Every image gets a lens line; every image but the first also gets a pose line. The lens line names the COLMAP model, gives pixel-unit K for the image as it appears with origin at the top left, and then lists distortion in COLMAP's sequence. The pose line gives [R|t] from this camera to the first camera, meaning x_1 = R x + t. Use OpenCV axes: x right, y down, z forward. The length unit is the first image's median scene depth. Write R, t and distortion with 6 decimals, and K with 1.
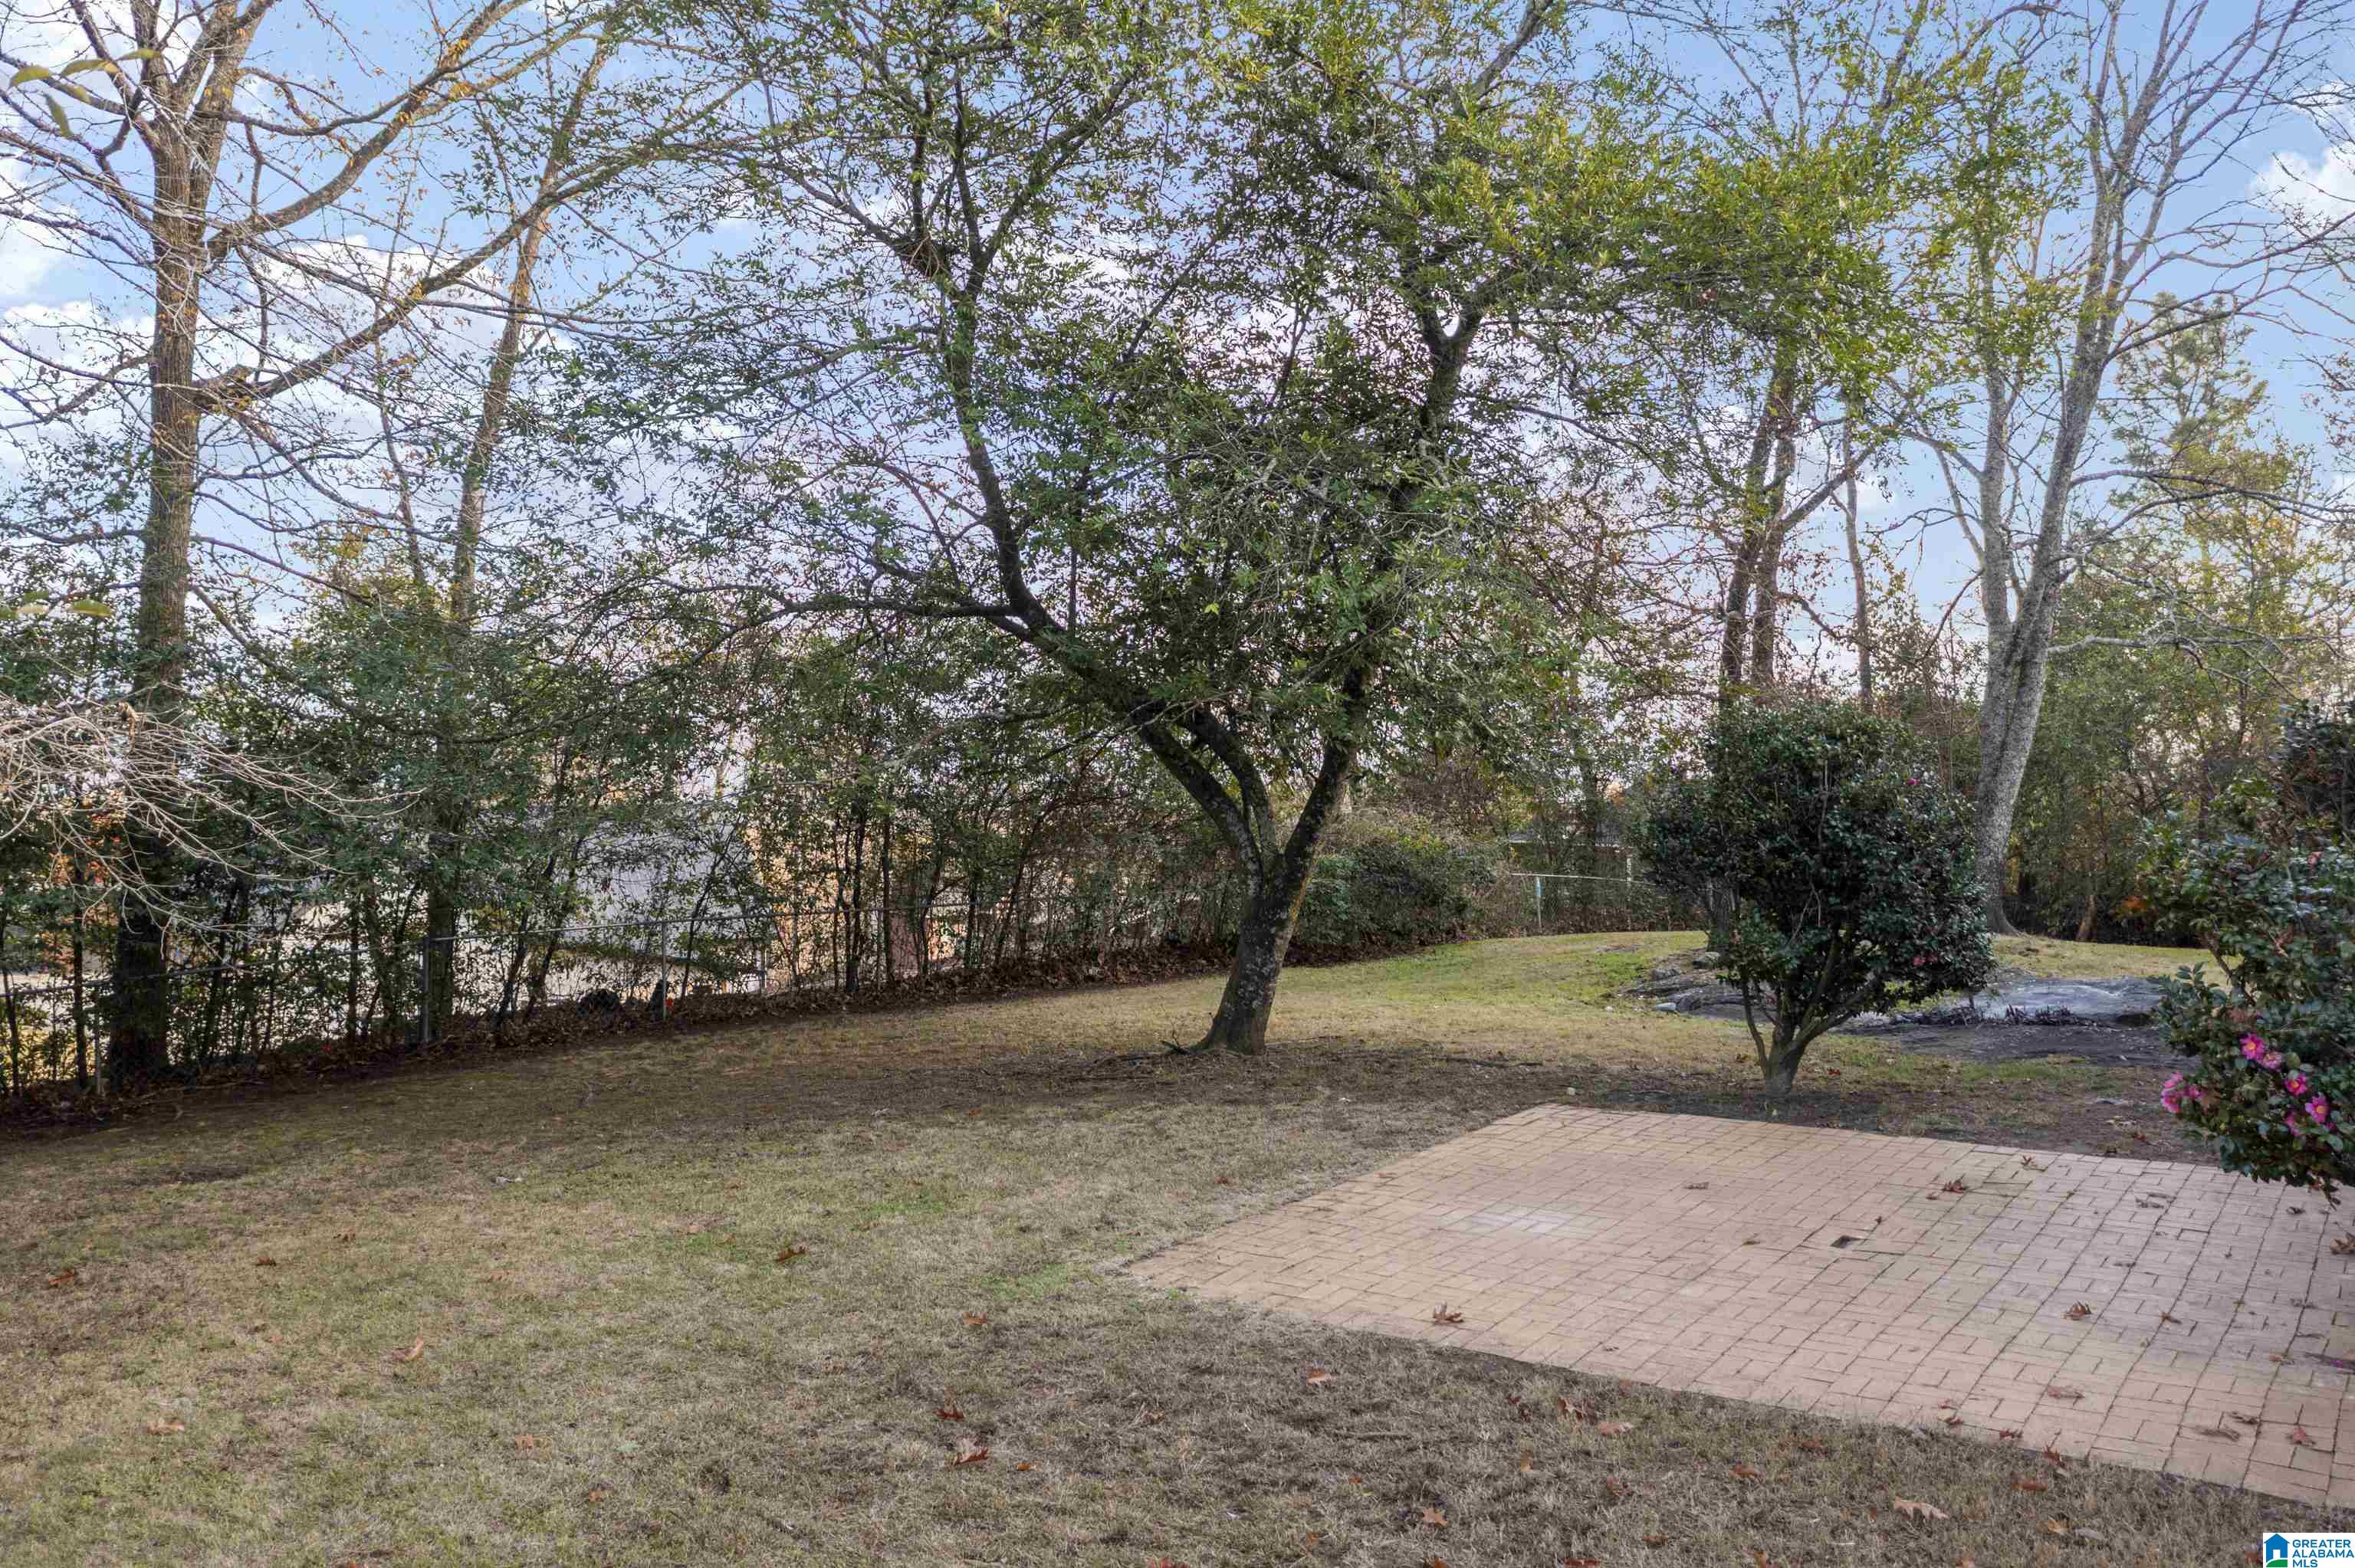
lens RADIAL K [[1867.6, 0, 1186.8], [0, 1867.6, 784.9], [0, 0, 1]] dist [-0.026283, -0.002181]
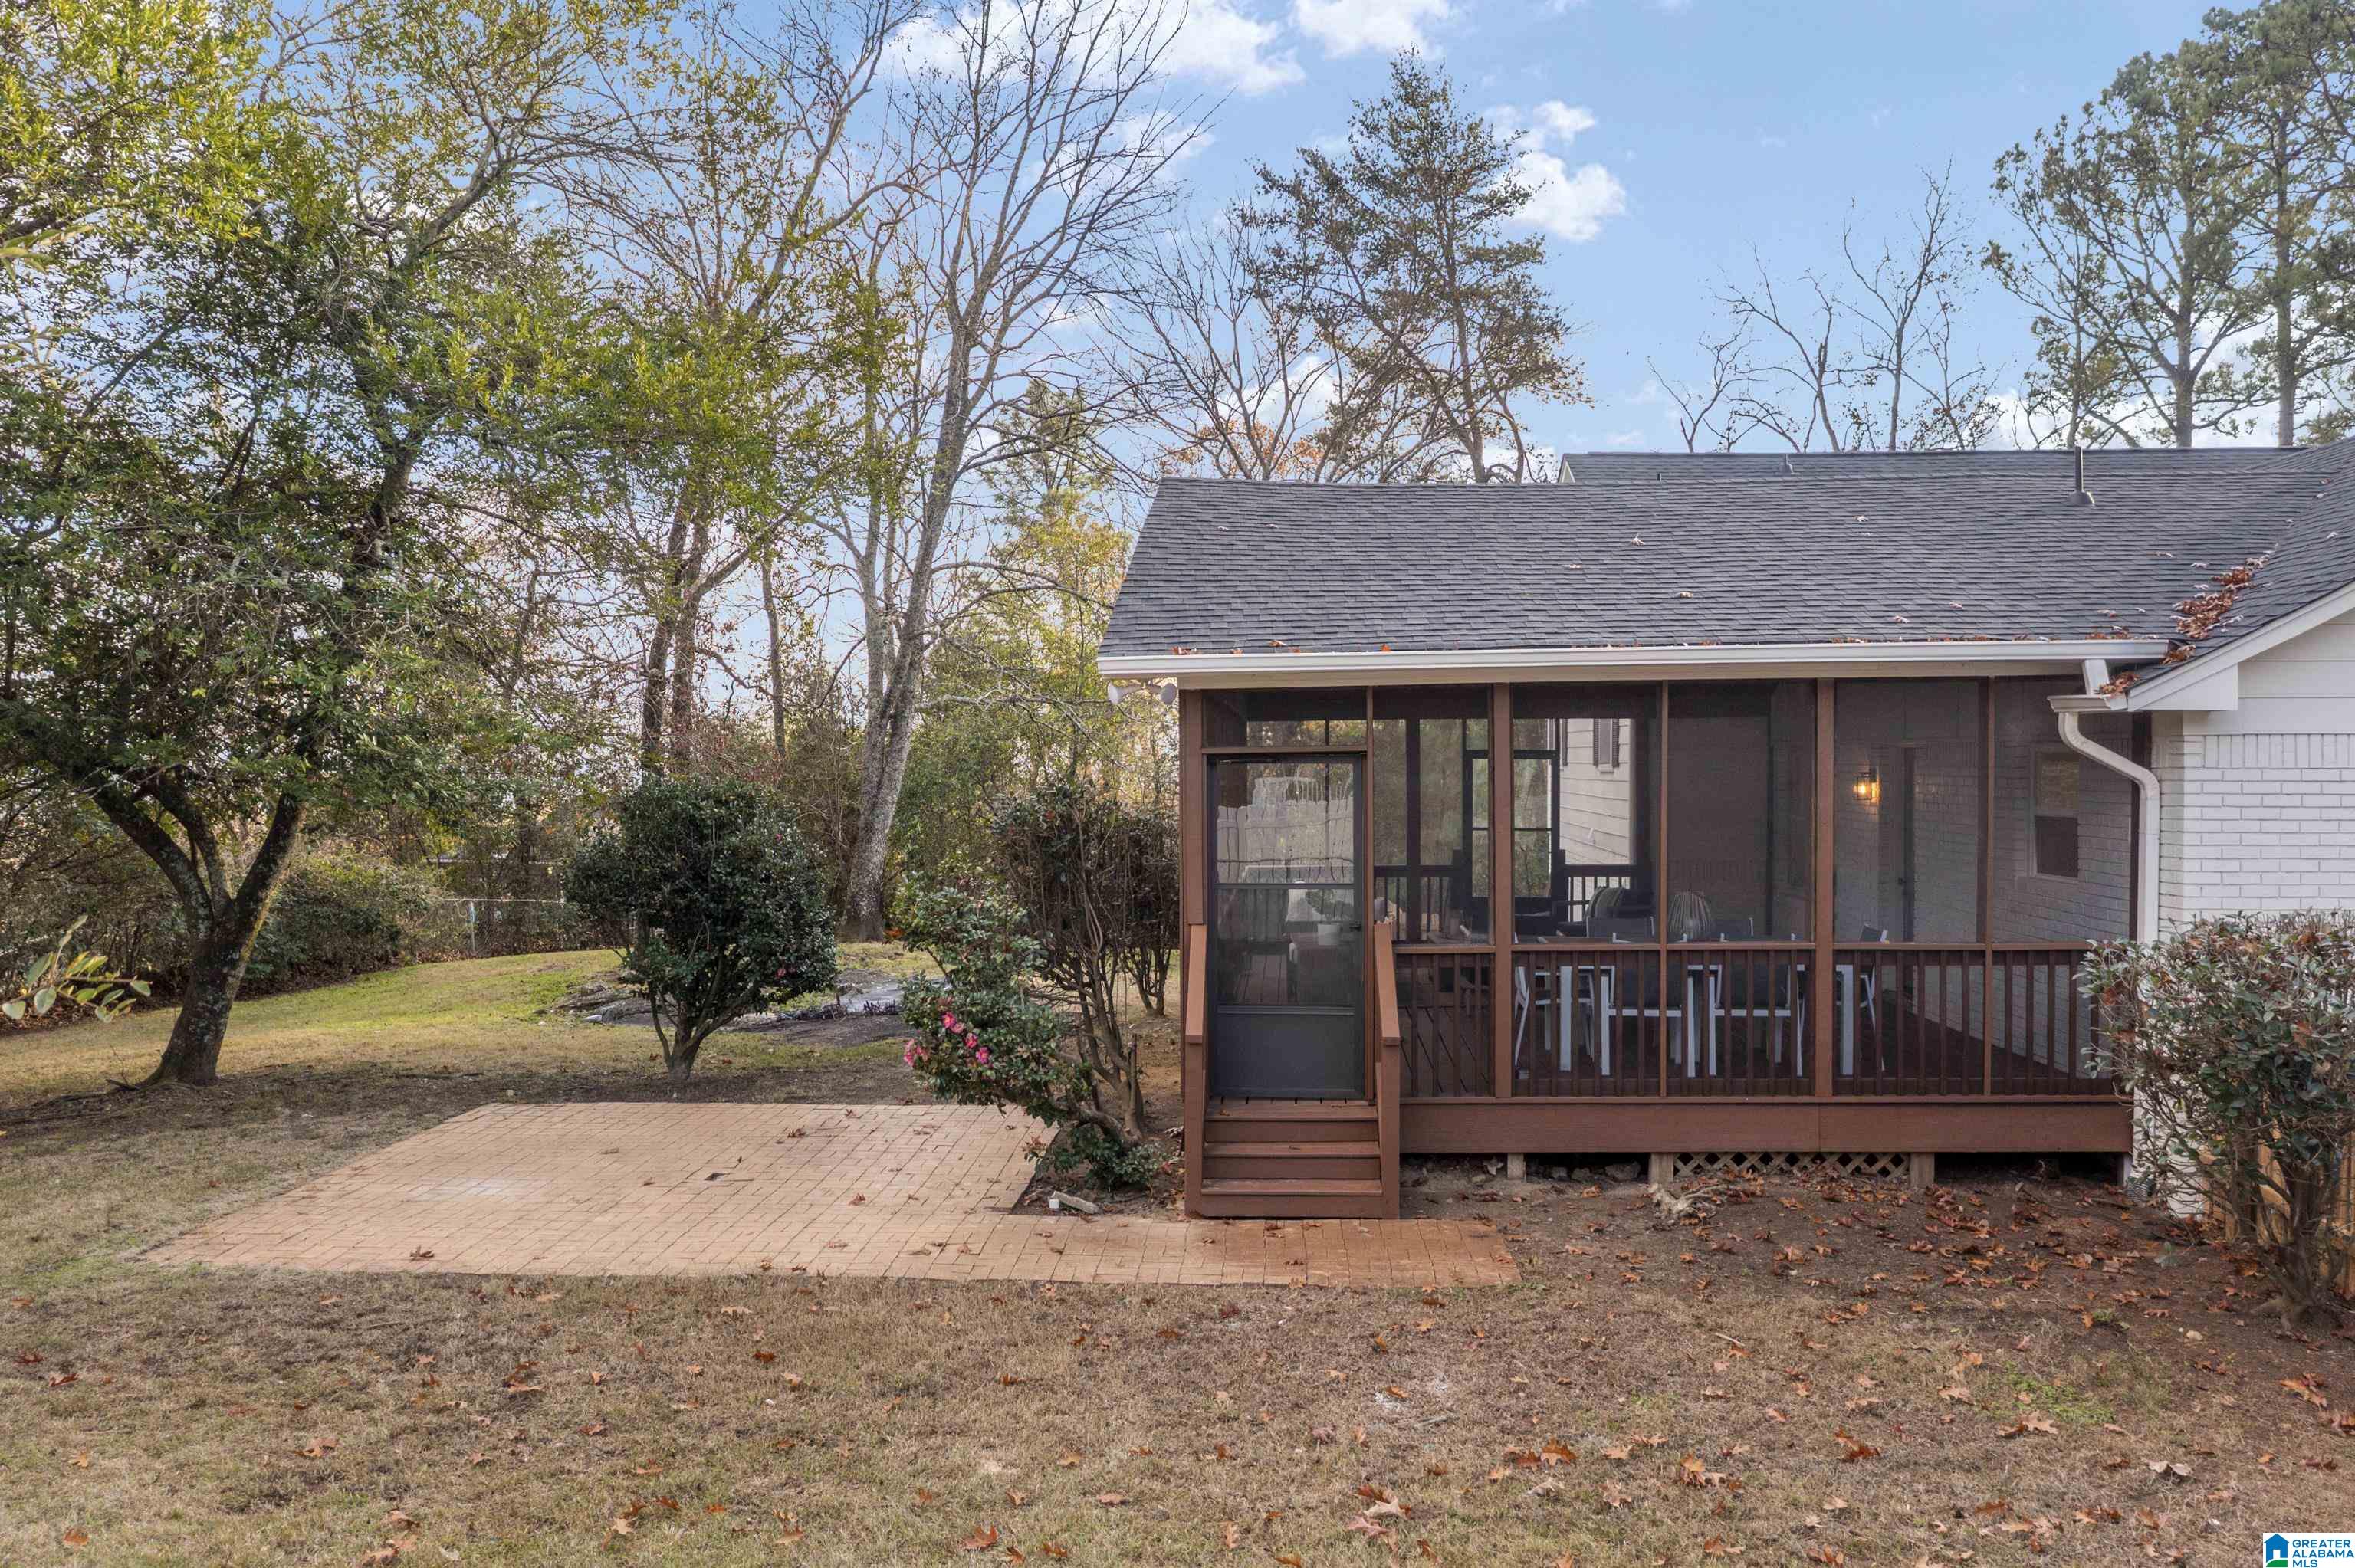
lens RADIAL K [[1867.6, 0, 1182.3], [0, 1867.6, 772.5], [0, 0, 1]] dist [-0.026283, -0.002181]
pose [[0.850455, 0.005197, 0.526023, -0.045815], [0.001057, 0.999932, -0.011588, -0.022671], [-0.526047, 0.010411, 0.850392, -0.201153]]
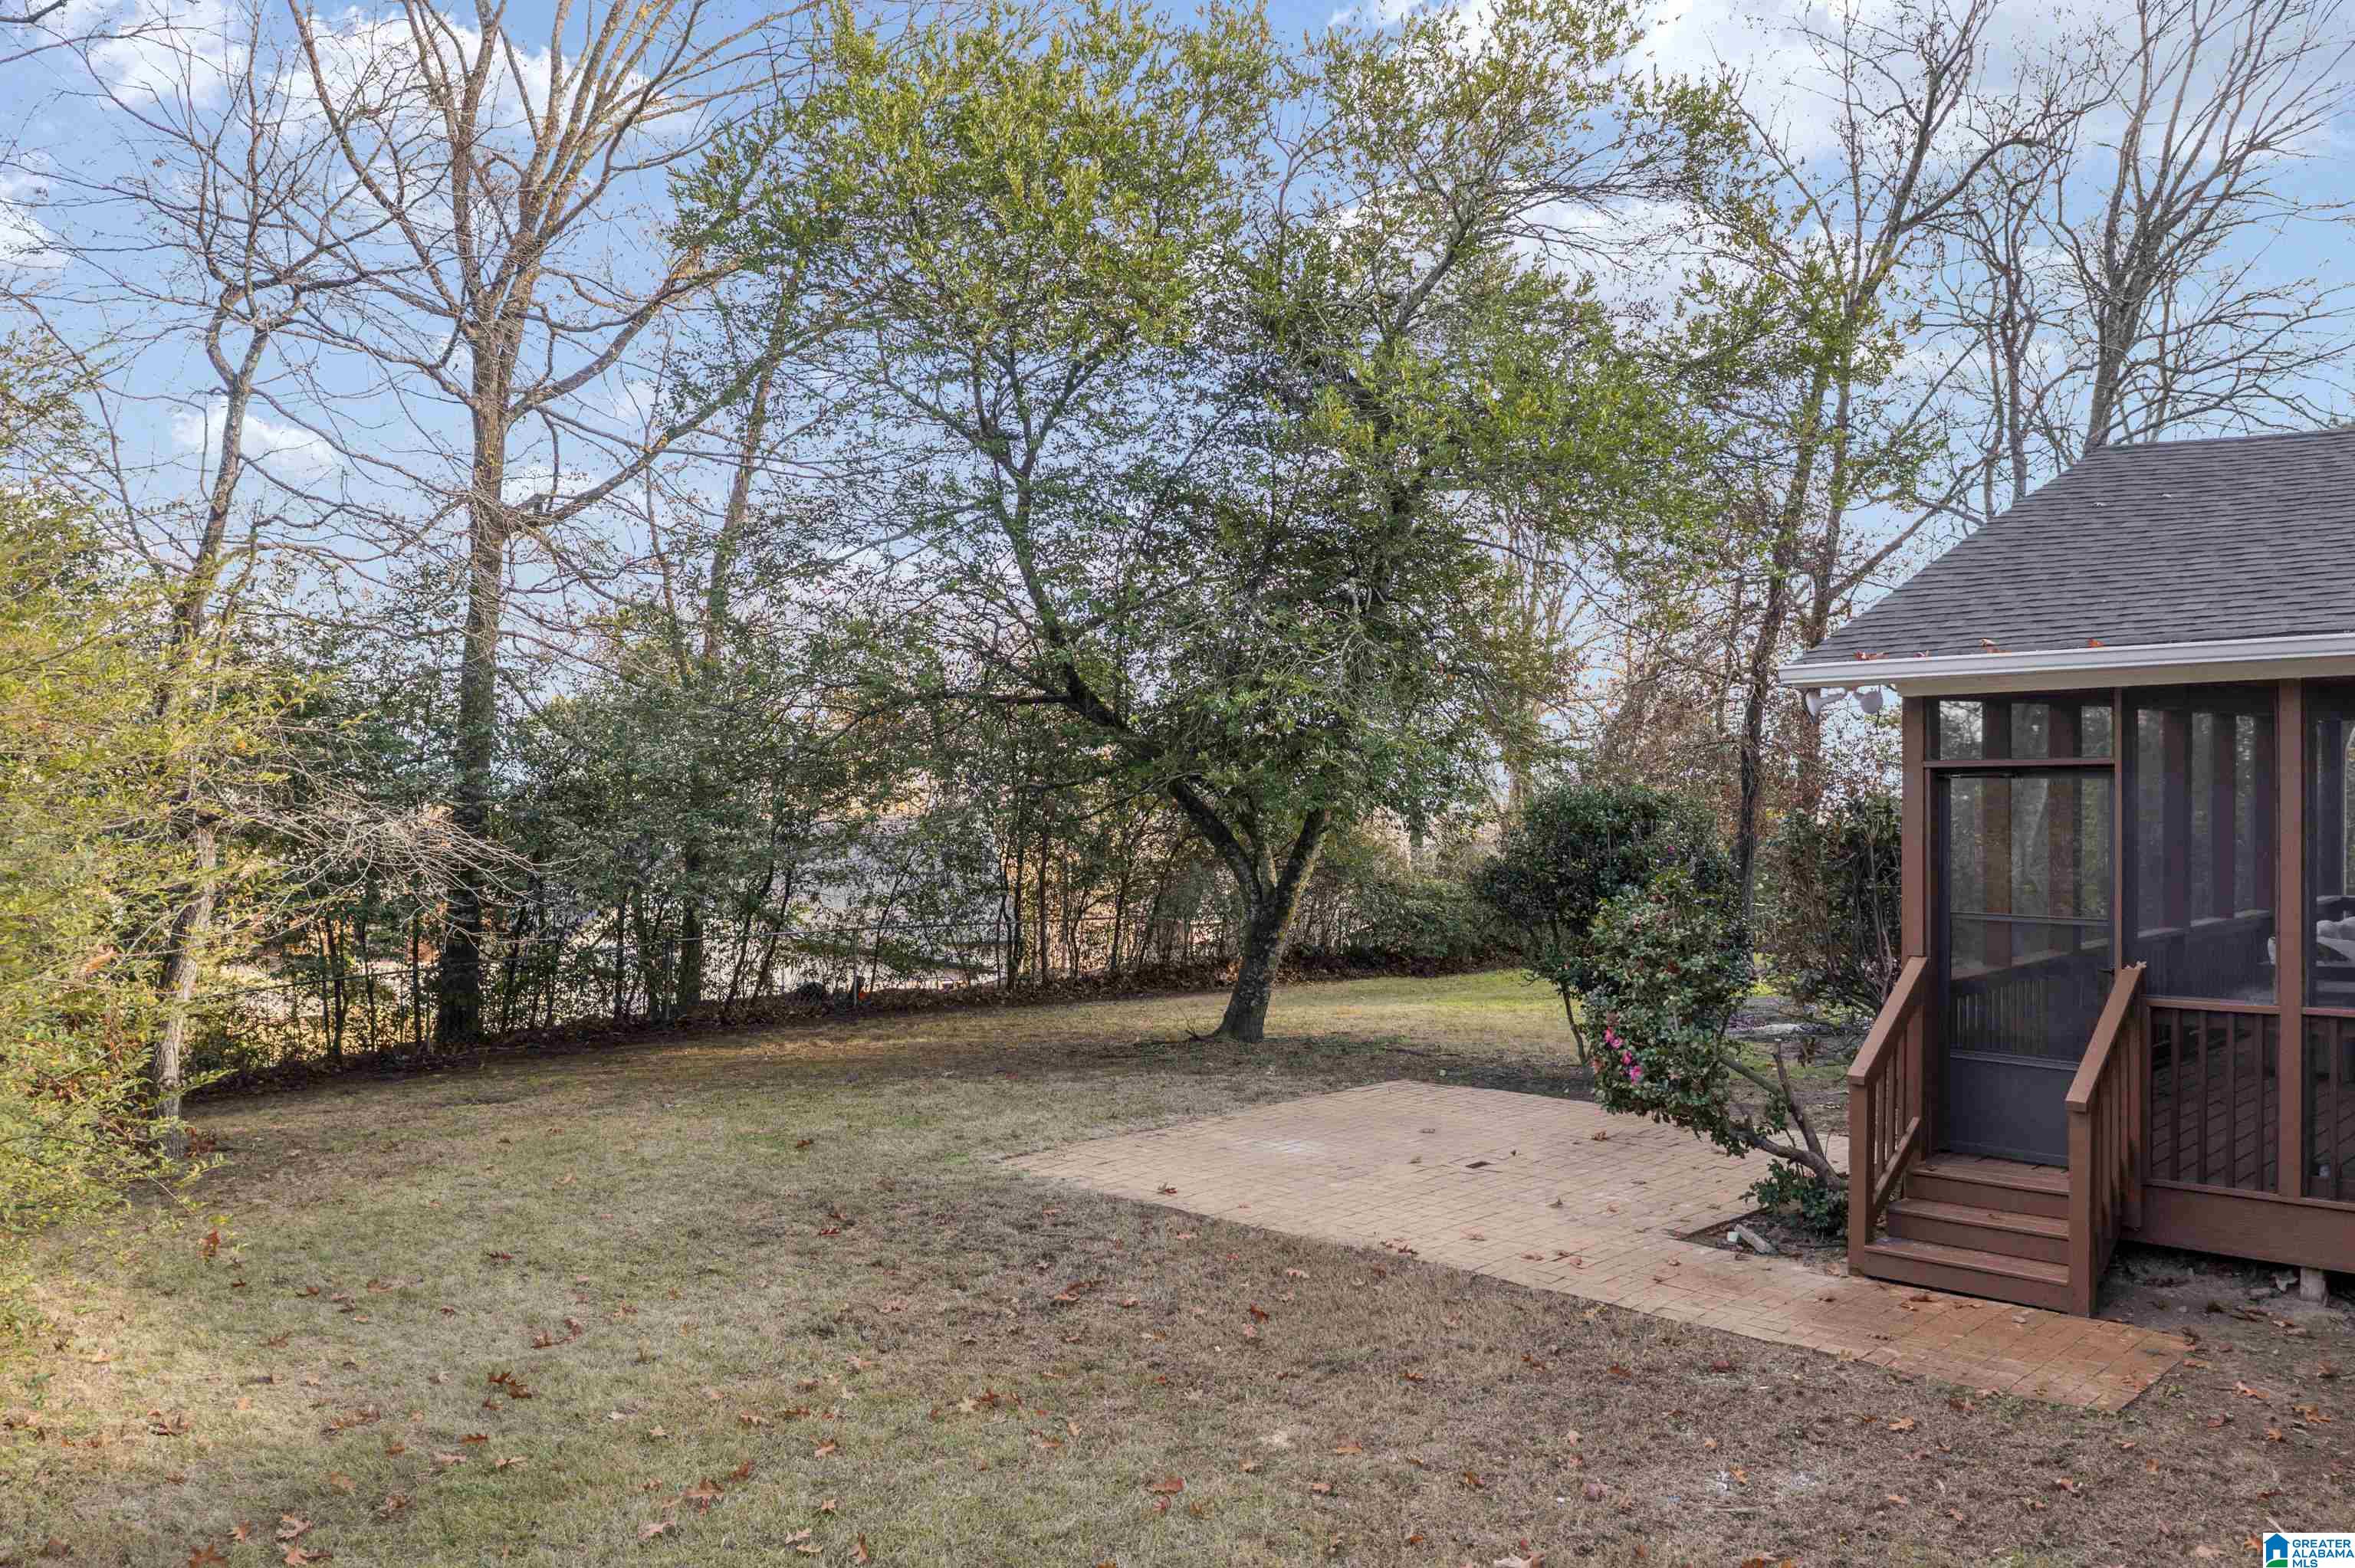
lens RADIAL K [[1867.6, 0, 1168.7], [0, 1867.6, 770.6], [0, 0, 1]] dist [-0.026283, -0.002181]
pose [[0.986284, 0.004801, -0.164989, 0.181729], [-0.006648, 0.999921, -0.010643, -0.028170], [0.164925, 0.011594, 0.986238, -0.271455]]
